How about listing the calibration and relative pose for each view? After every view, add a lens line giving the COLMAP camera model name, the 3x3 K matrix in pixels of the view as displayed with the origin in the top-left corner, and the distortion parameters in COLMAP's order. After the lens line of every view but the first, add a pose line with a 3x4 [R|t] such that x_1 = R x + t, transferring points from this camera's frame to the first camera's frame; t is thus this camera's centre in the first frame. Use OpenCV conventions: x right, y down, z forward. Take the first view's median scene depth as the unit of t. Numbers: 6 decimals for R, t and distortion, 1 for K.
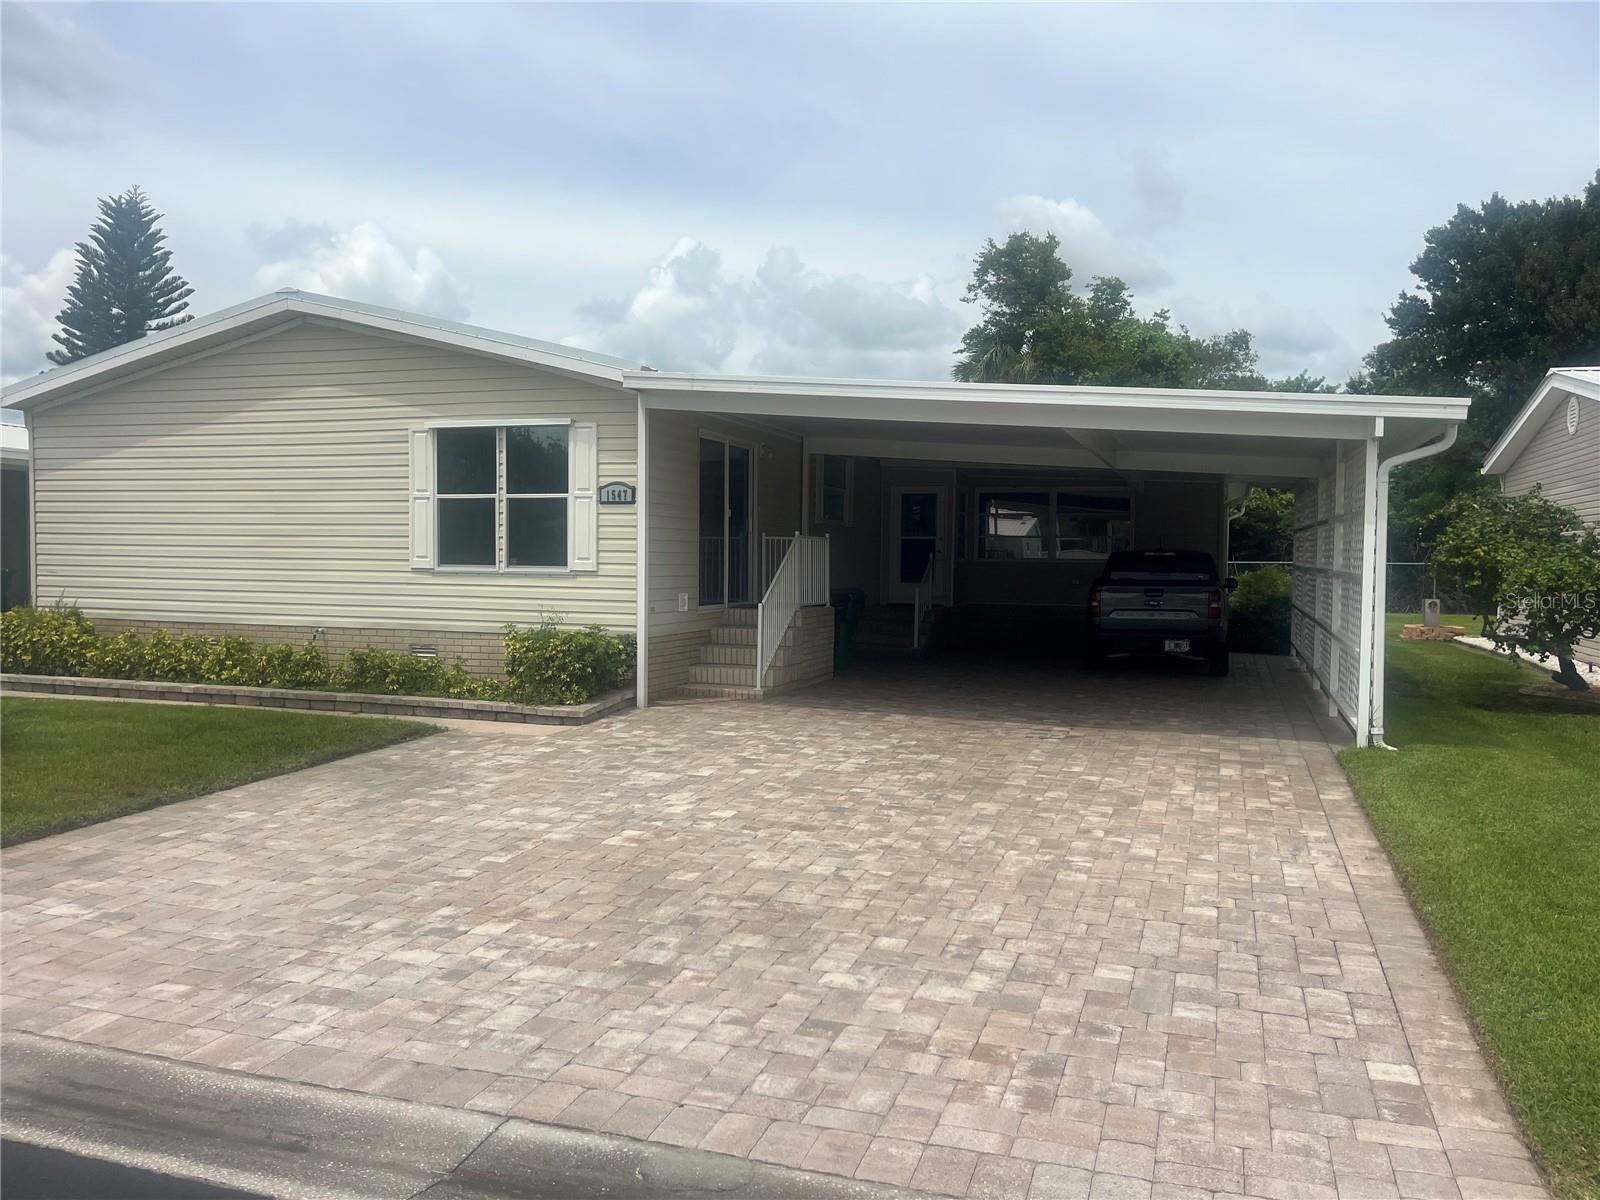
lens RADIAL K [[1222.4, 0, 800.0], [0, 1222.4, 600.0], [0, 0, 1]] dist [0.075996, -0.124769]
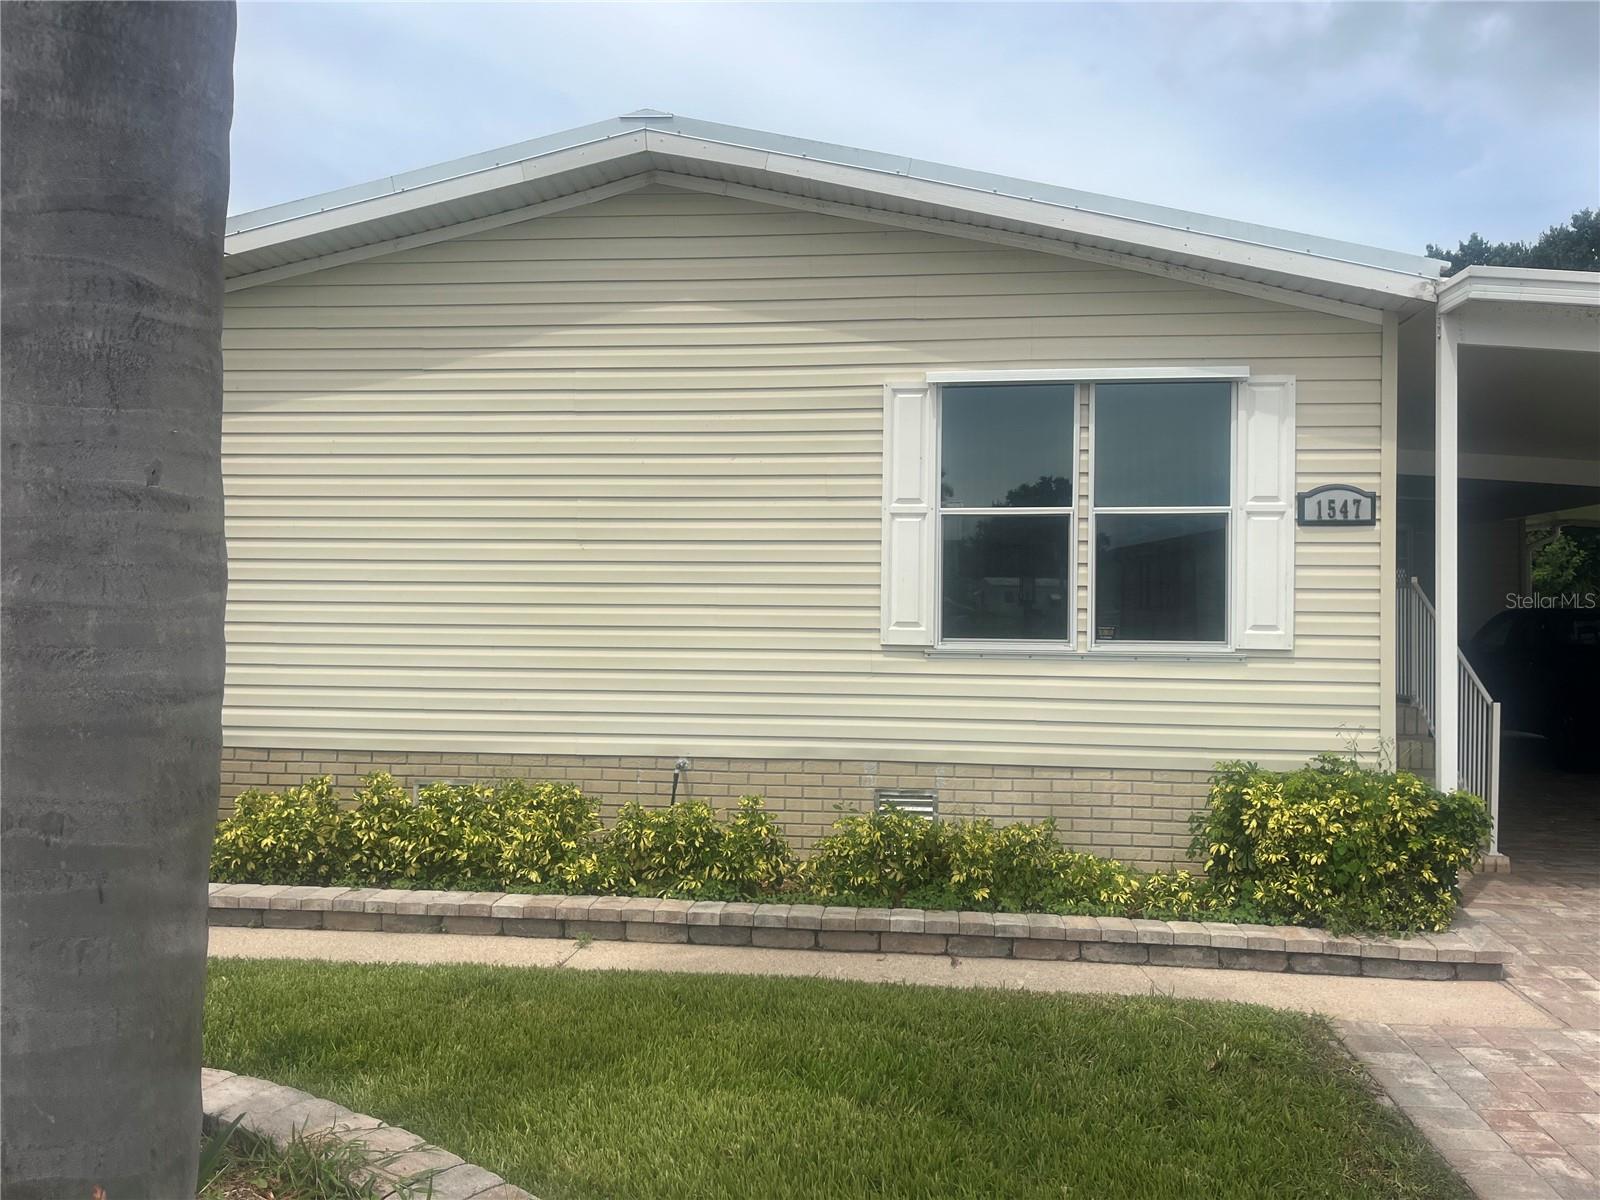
lens RADIAL K [[1222.4, 0, 800.0], [0, 1222.4, 600.0], [0, 0, 1]] dist [0.075996, -0.124769]
pose [[0.977682, -0.002133, 0.210079, -0.476701], [0.010538, 0.999188, -0.038899, -0.026160], [-0.209825, 0.040245, 0.976910, 0.503996]]
